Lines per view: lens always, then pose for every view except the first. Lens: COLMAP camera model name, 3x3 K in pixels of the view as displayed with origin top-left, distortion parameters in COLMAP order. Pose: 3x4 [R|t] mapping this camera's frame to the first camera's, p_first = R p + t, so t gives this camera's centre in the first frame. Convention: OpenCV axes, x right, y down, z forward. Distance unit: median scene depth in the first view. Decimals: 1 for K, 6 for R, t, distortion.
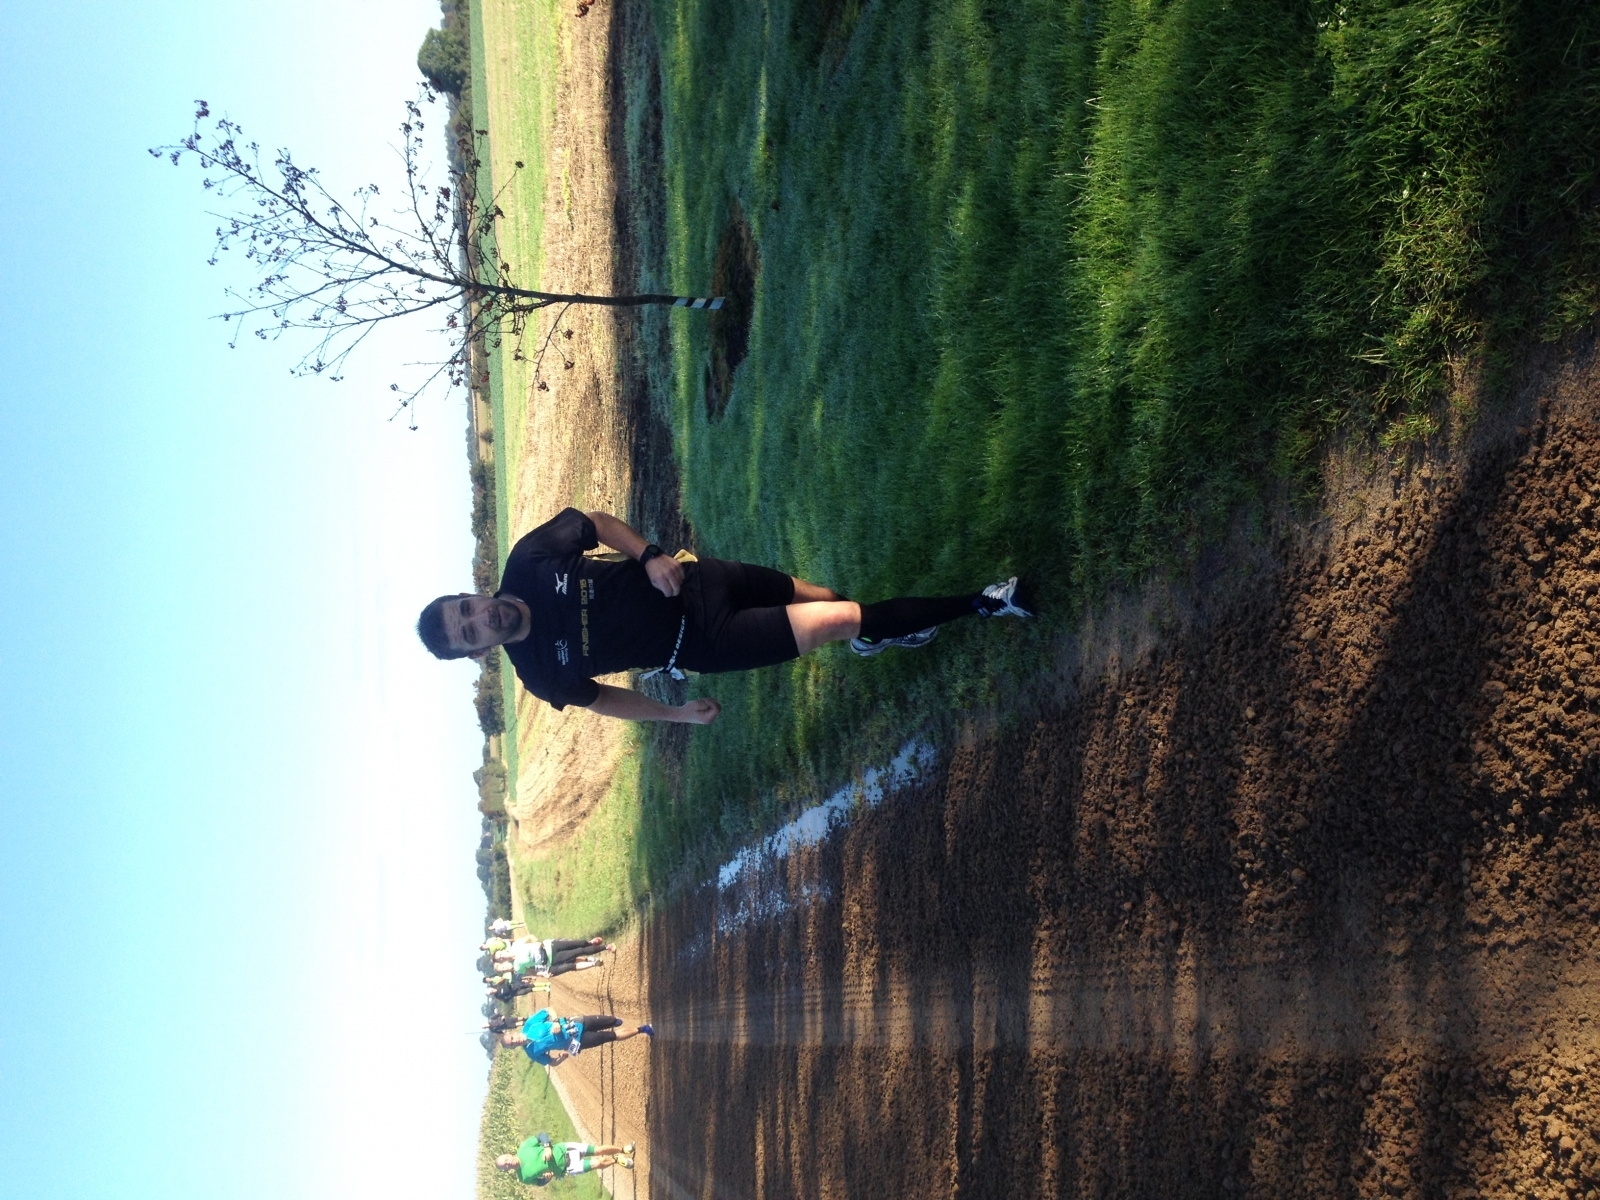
lens RADIAL K [[1602.8, 0, 782.2], [0, 1602.8, 578.1], [0, 0, 1]] dist [0.167663, -0.457192]
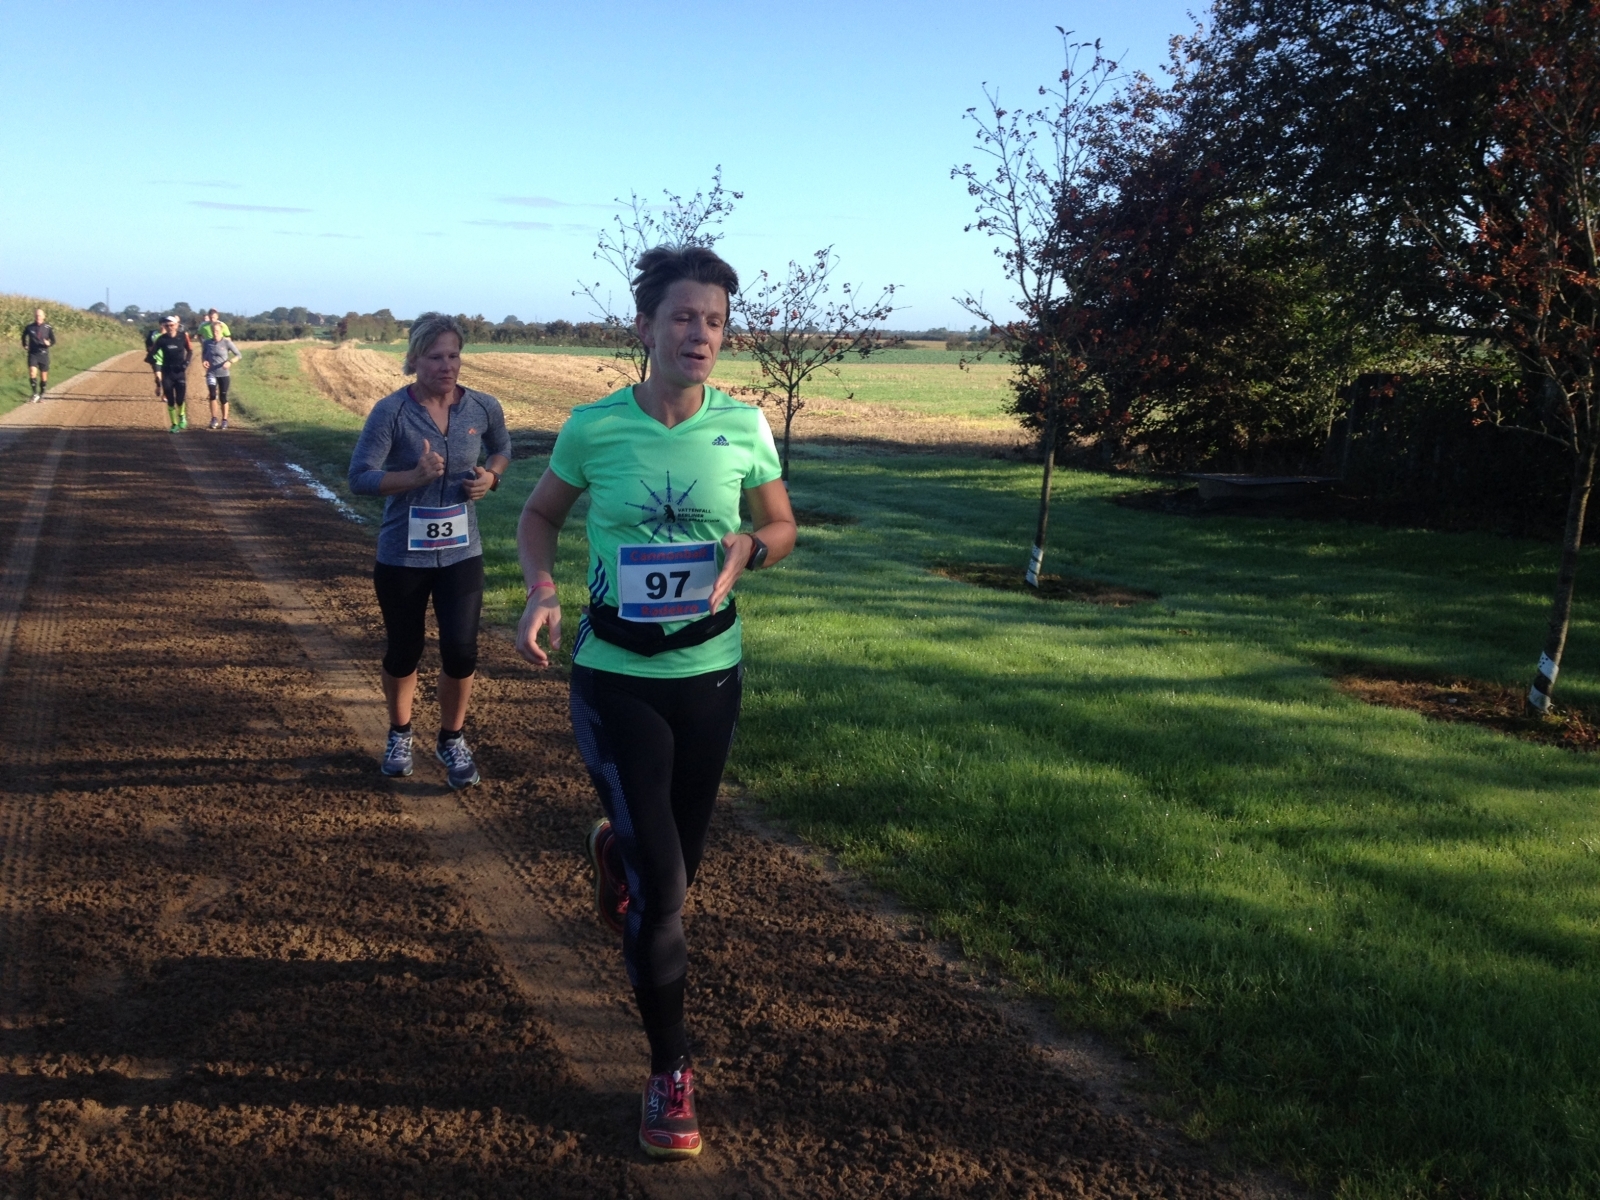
lens RADIAL K [[1600.8, 0, 849.3], [0, 1600.8, 594.3], [0, 0, 1]] dist [0.172555, -0.431523]
pose [[-0.027049, 0.999210, -0.029131, 0.128386], [-0.986398, -0.031406, -0.161346, -0.107672], [-0.162134, 0.024370, 0.986468, -0.705547]]
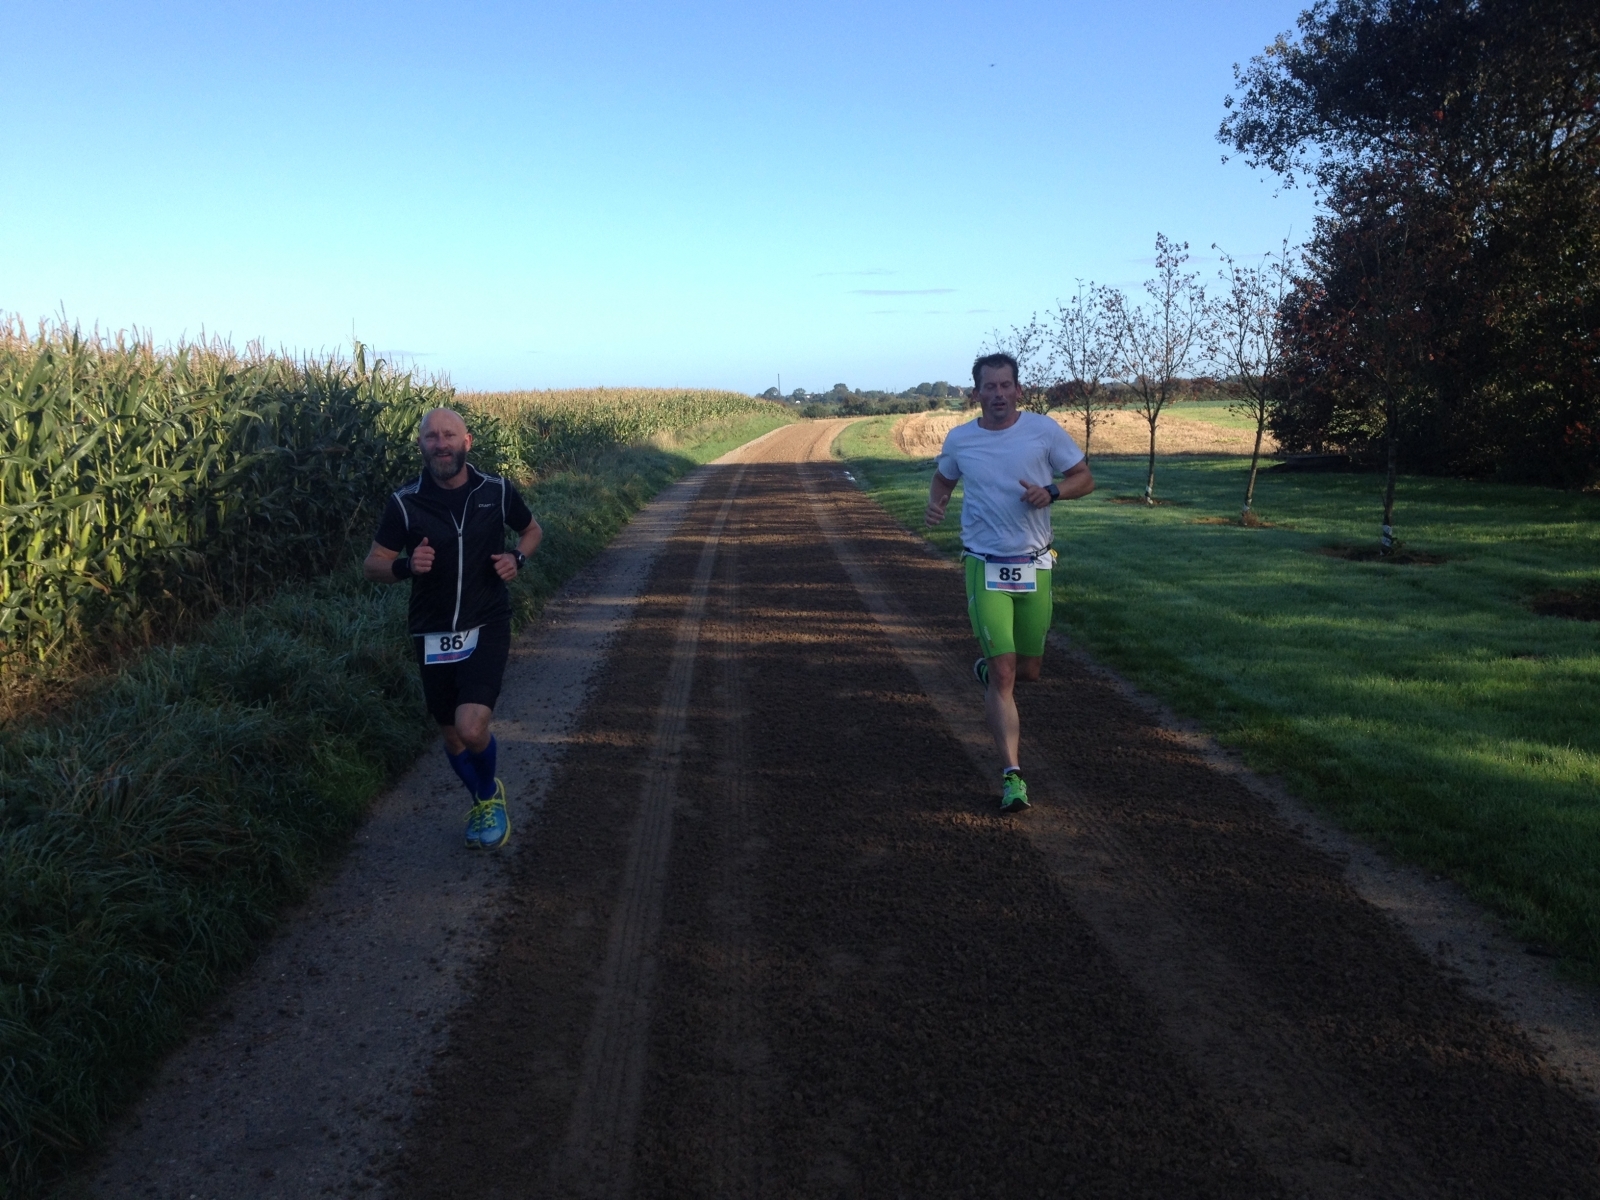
lens RADIAL K [[1600.8, 0, 849.3], [0, 1600.8, 594.3], [0, 0, 1]] dist [0.172555, -0.431523]
pose [[-0.039392, 0.997929, -0.050857, 0.395104], [-0.974783, -0.027191, 0.221491, -0.573630], [0.219650, 0.058299, 0.973835, -2.254222]]
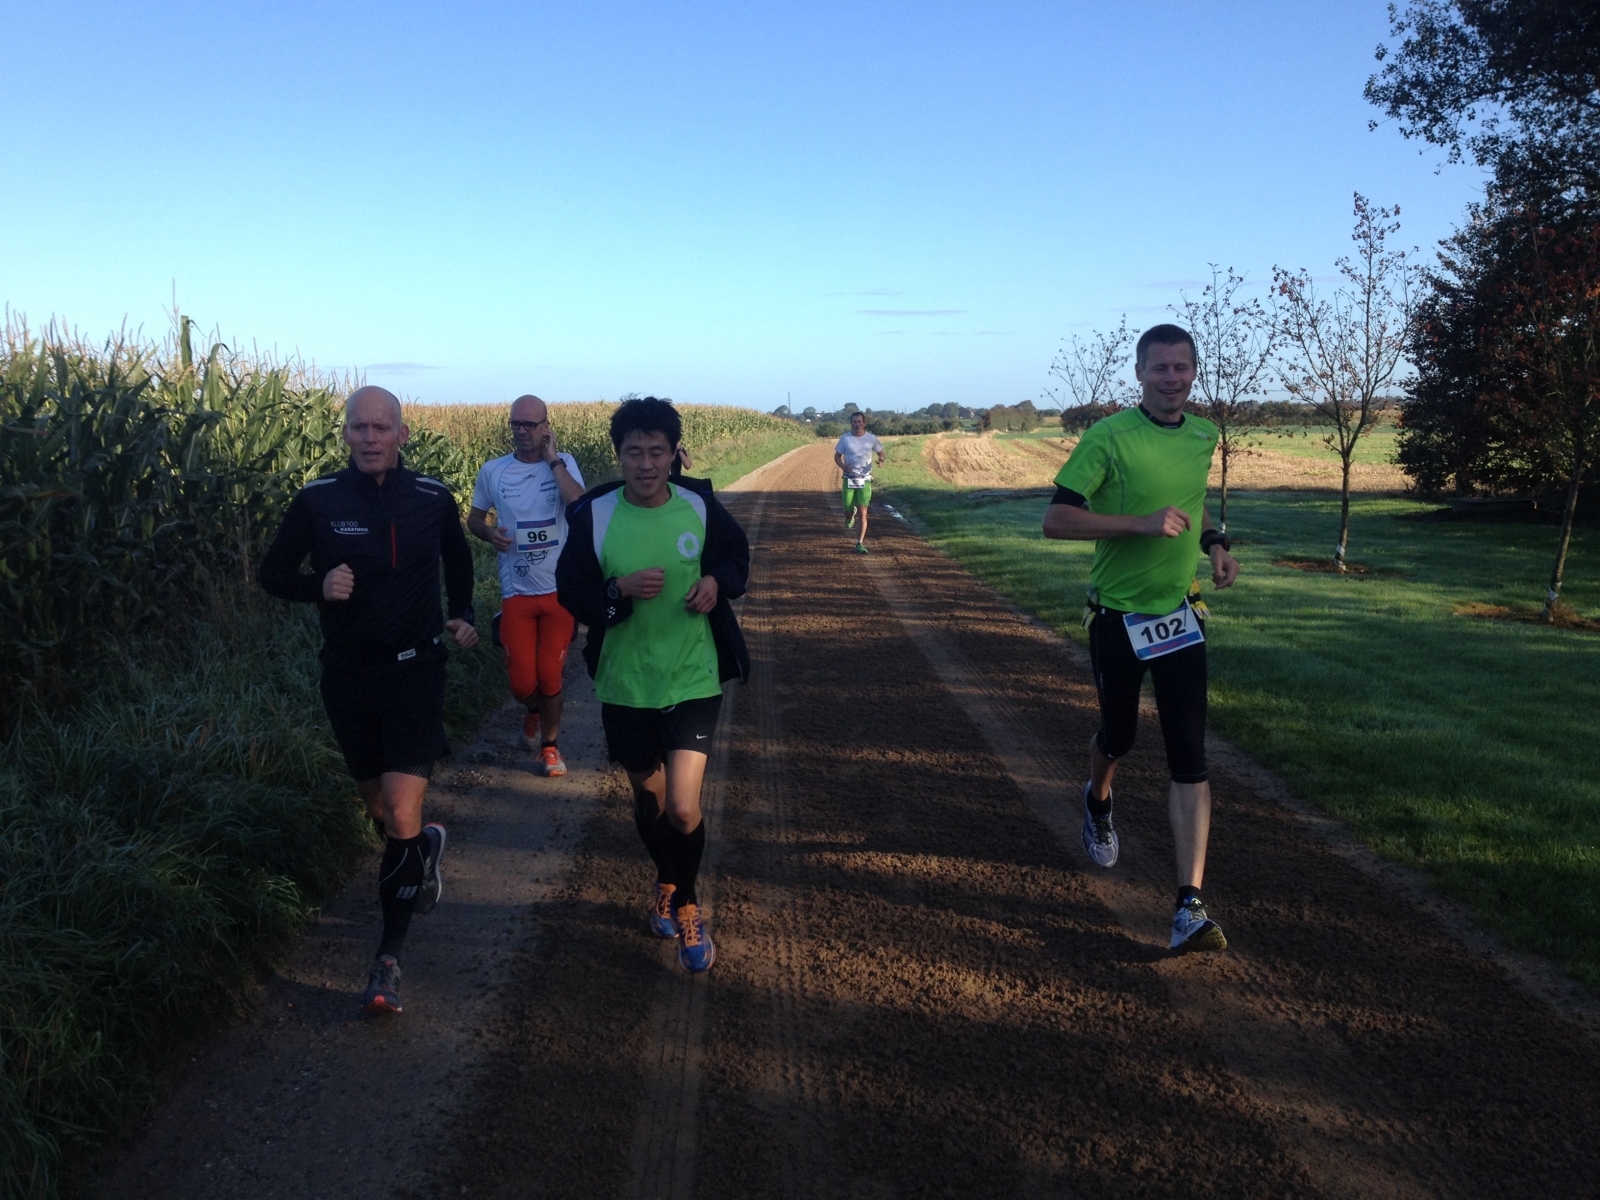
lens RADIAL K [[1600.8, 0, 849.3], [0, 1600.8, 594.3], [0, 0, 1]] dist [0.172555, -0.431523]
pose [[-0.055047, 0.996527, -0.062483, 0.297736], [-0.973312, -0.039592, 0.226044, -0.383066], [0.222785, 0.073258, 0.972111, -1.695274]]
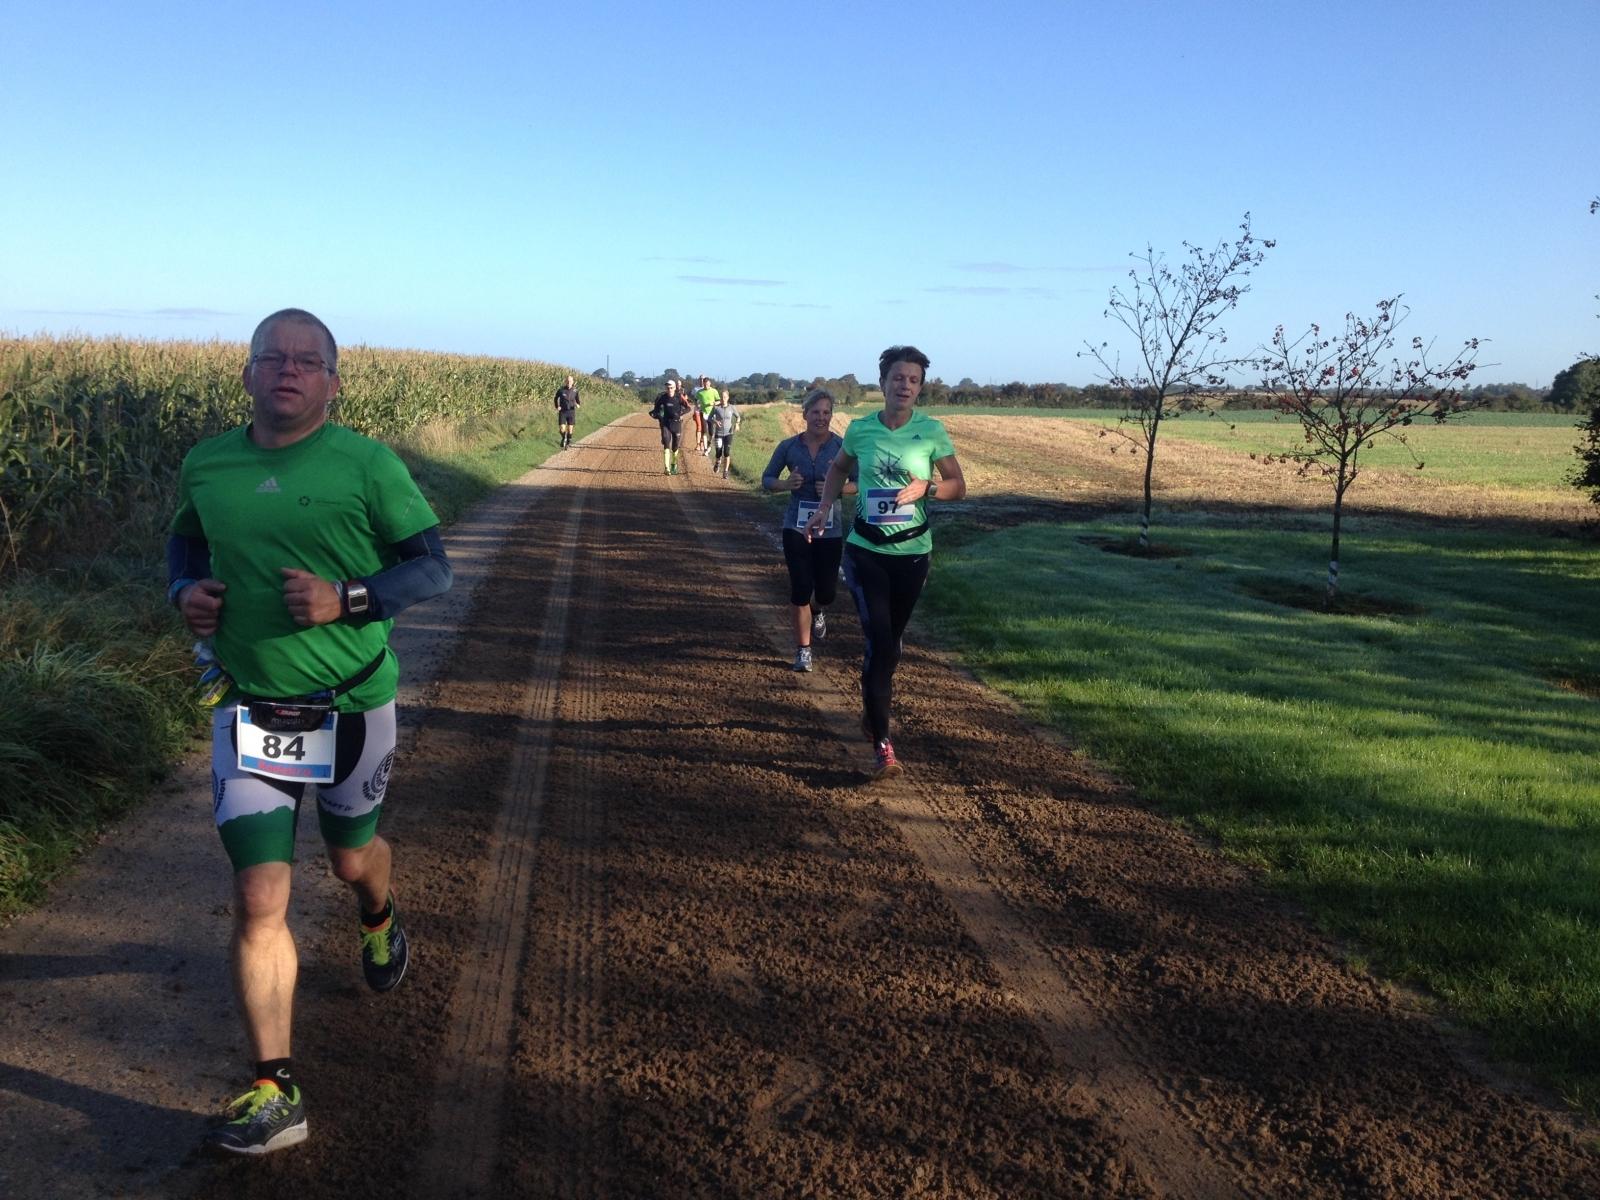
lens RADIAL K [[1602.8, 0, 782.2], [0, 1602.8, 578.1], [0, 0, 1]] dist [0.167663, -0.457192]
pose [[-0.082715, 0.994854, -0.058520, 0.112407], [-0.985611, -0.072978, 0.152465, -0.059118], [0.147410, 0.070289, 0.986575, -0.614983]]
